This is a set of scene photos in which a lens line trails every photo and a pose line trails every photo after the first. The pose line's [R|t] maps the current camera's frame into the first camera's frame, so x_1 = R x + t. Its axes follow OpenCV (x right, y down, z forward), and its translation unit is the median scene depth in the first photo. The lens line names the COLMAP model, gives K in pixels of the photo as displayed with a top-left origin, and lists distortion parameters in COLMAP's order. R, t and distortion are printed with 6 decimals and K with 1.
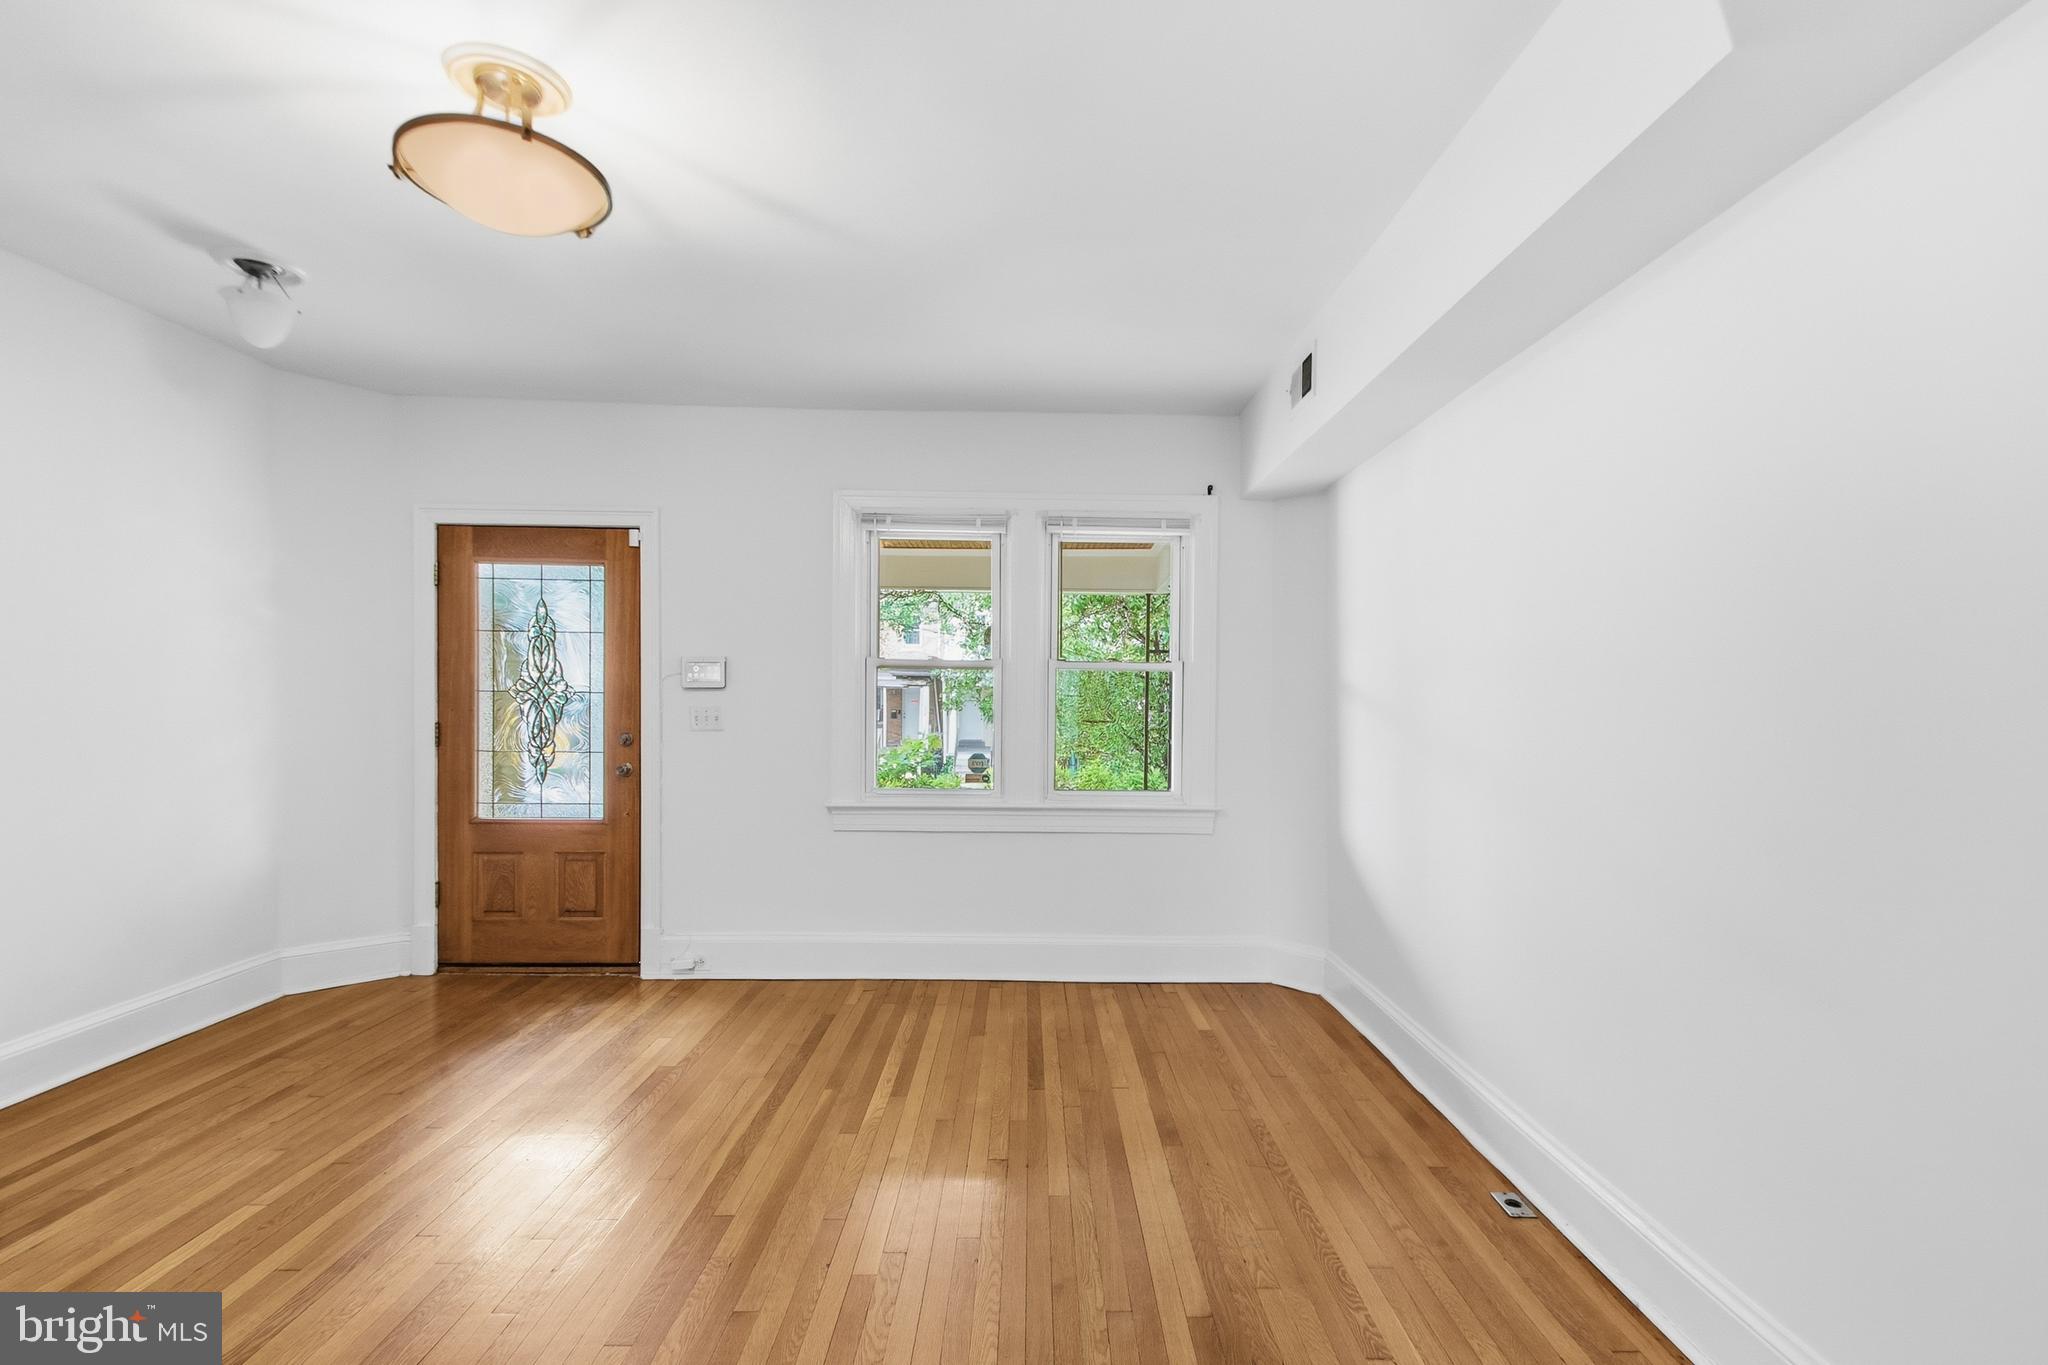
lens RADIAL K [[914.0, 0, 1026.3], [0, 914.0, 693.5], [0, 0, 1]] dist [-0.002029, -0.000557]
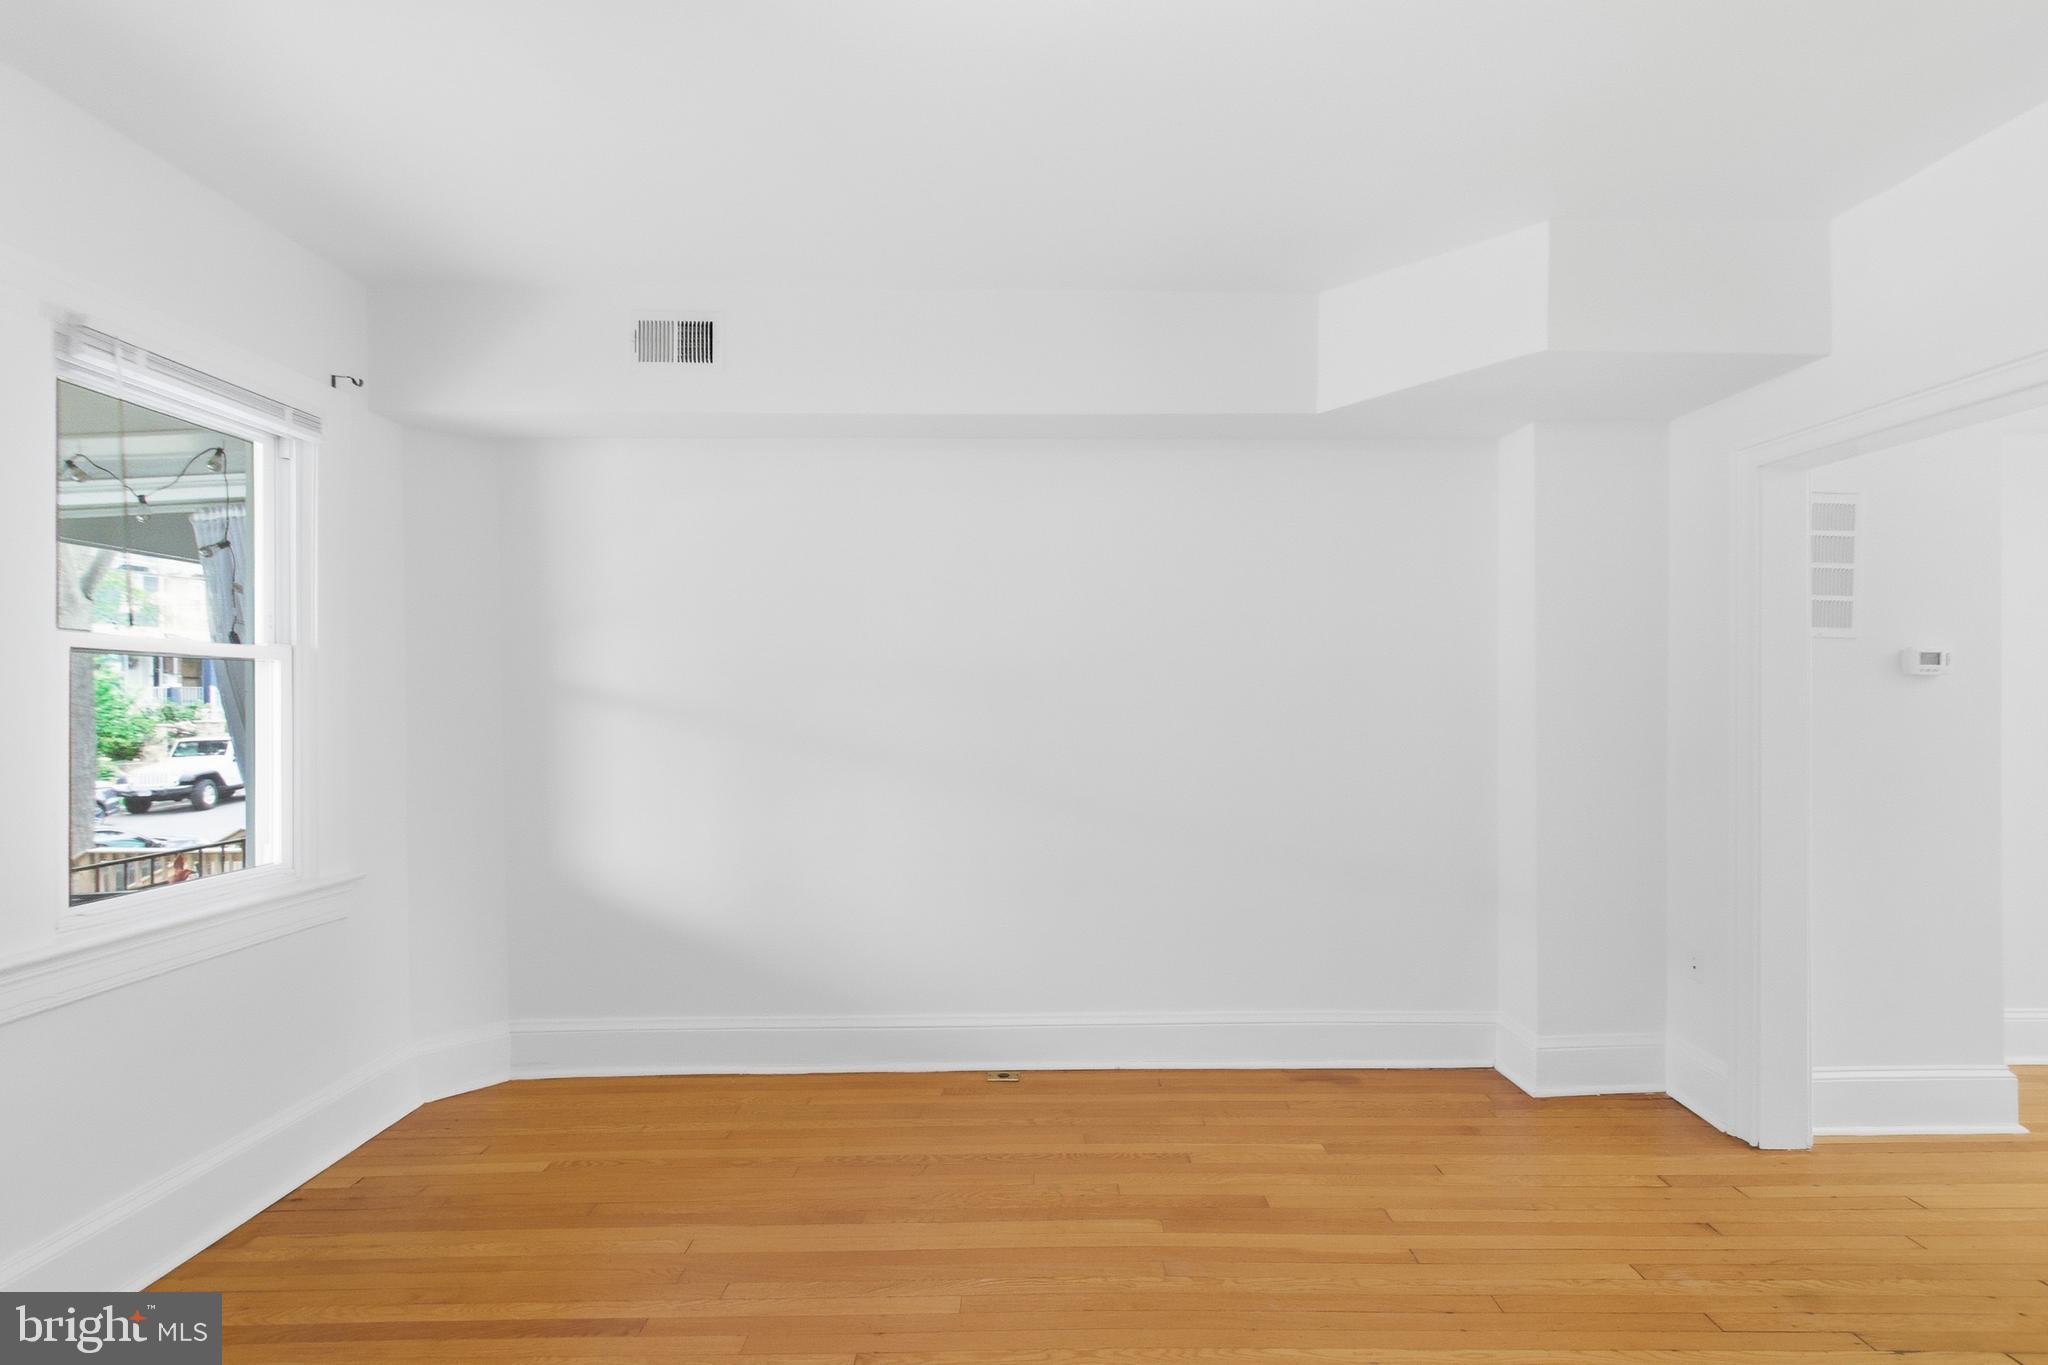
lens RADIAL K [[914.0, 0, 1026.3], [0, 914.0, 693.5], [0, 0, 1]] dist [-0.002029, -0.000557]
pose [[0.006129, -0.004541, 0.999971, -0.573236], [0.004934, 0.999978, 0.004510, -0.007277], [-0.999969, 0.004906, 0.006152, 0.675338]]
